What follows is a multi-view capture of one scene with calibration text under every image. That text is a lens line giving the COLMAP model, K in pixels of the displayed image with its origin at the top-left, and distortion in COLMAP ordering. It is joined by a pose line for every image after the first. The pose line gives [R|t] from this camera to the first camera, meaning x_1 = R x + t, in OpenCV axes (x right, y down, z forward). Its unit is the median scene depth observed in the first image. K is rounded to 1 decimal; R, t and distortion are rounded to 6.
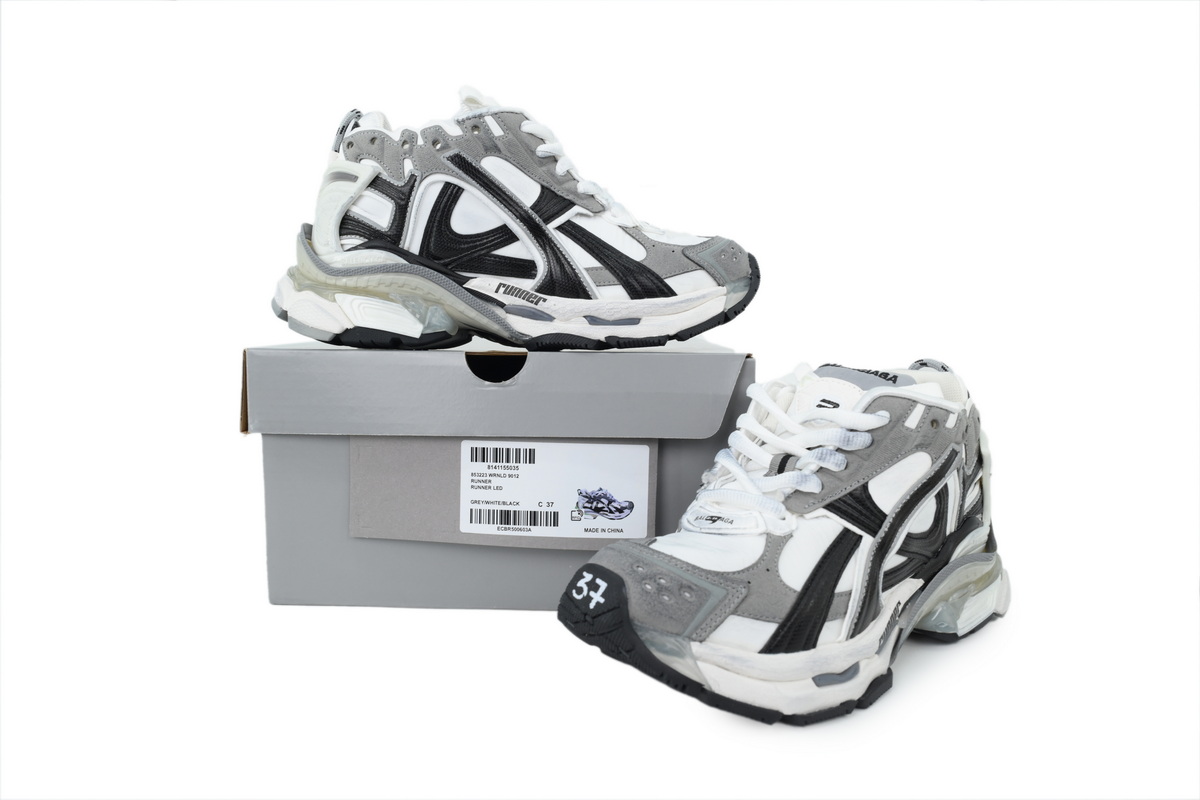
lens RADIAL K [[824.6, 0, 600.0], [0, 824.6, 400.0], [0, 0, 1]] dist [-0.037564, -0.000147]
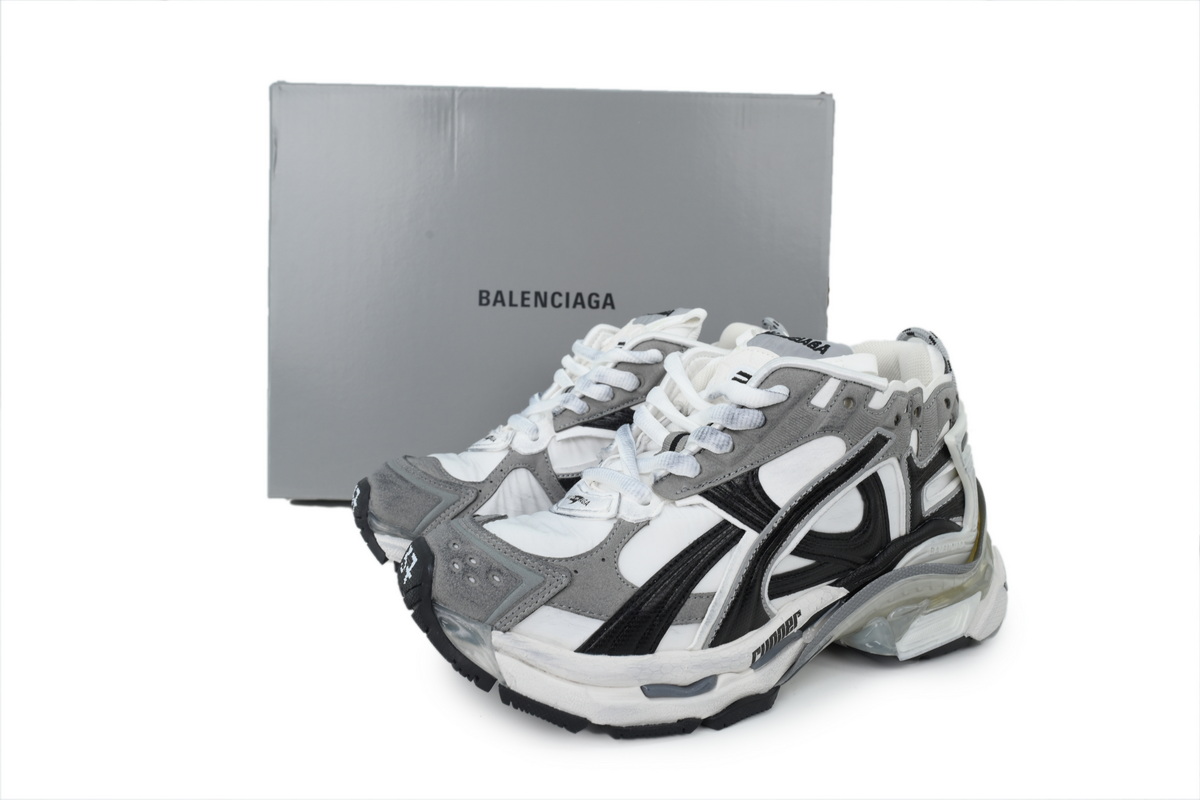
lens RADIAL K [[824.6, 0, 600.0], [0, 824.6, 400.0], [0, 0, 1]] dist [-0.037564, -0.000147]
pose [[0.965340, 0.032663, -0.258945, 0.391835], [-0.025248, 0.999172, 0.031913, 0.006229], [0.259773, -0.024269, 0.965365, 0.136758]]
